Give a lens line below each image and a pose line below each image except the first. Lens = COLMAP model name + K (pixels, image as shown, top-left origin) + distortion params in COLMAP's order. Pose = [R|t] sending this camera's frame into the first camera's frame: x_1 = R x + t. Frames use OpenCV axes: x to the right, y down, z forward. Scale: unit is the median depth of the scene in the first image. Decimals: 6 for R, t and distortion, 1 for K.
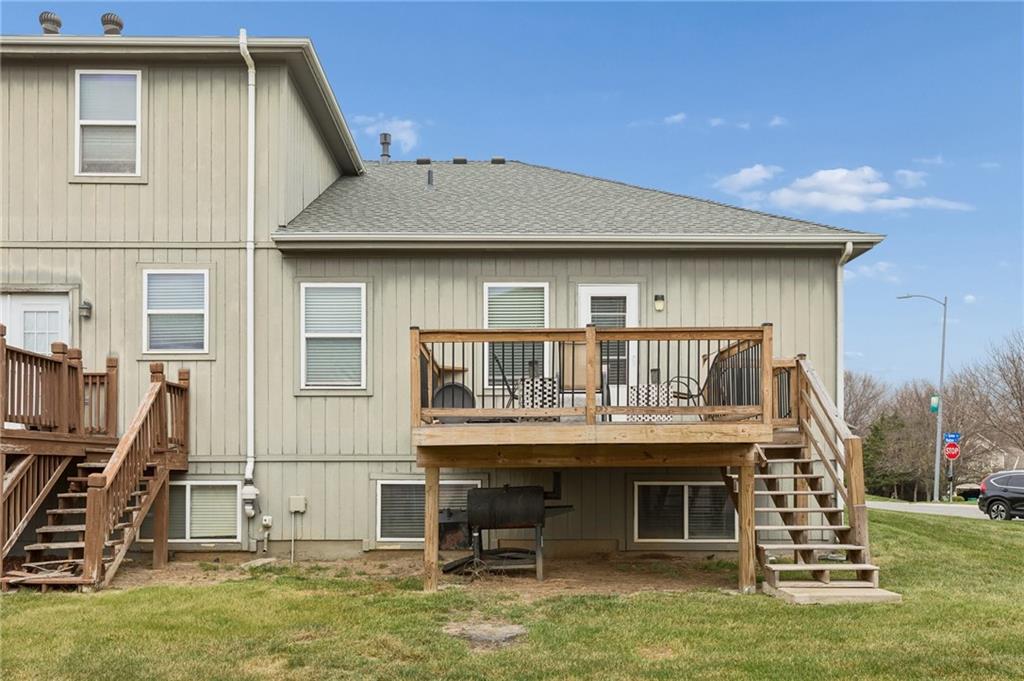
lens RADIAL K [[850.0, 0, 511.9], [0, 850.0, 346.0], [0, 0, 1]] dist [0.025626, 0.000756]
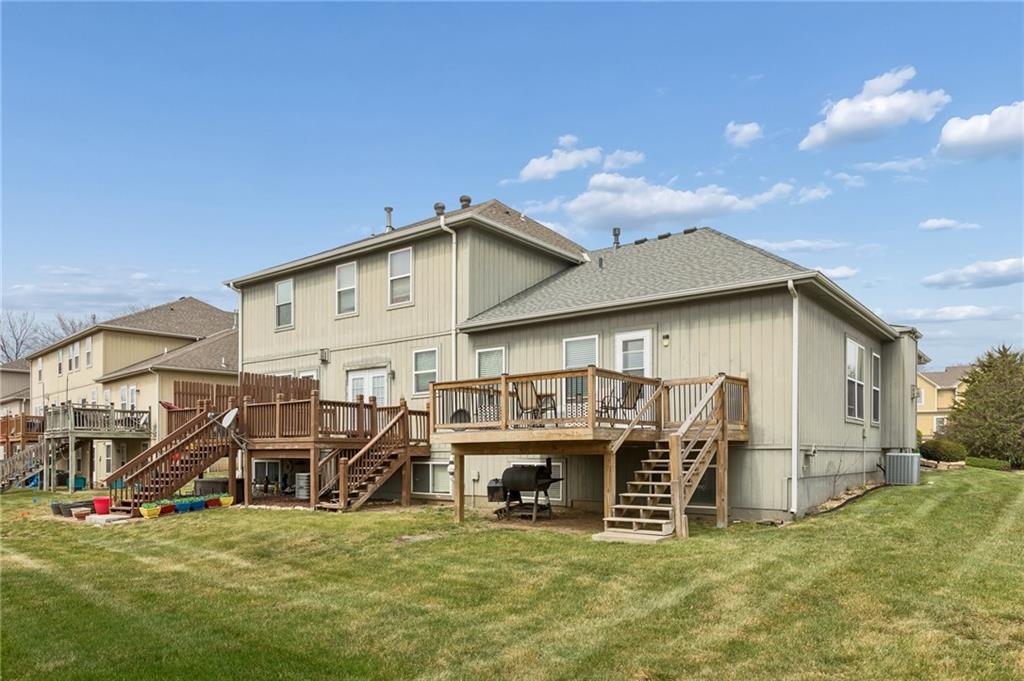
lens RADIAL K [[657.5, 0, 511.0], [0, 657.5, 337.7], [0, 0, 1]] dist [0.007598, -0.000668]
pose [[0.800241, -0.105920, -0.590250, 0.635404], [0.087321, 0.994369, -0.060052, -0.011306], [0.593287, -0.003486, 0.804984, -0.059217]]
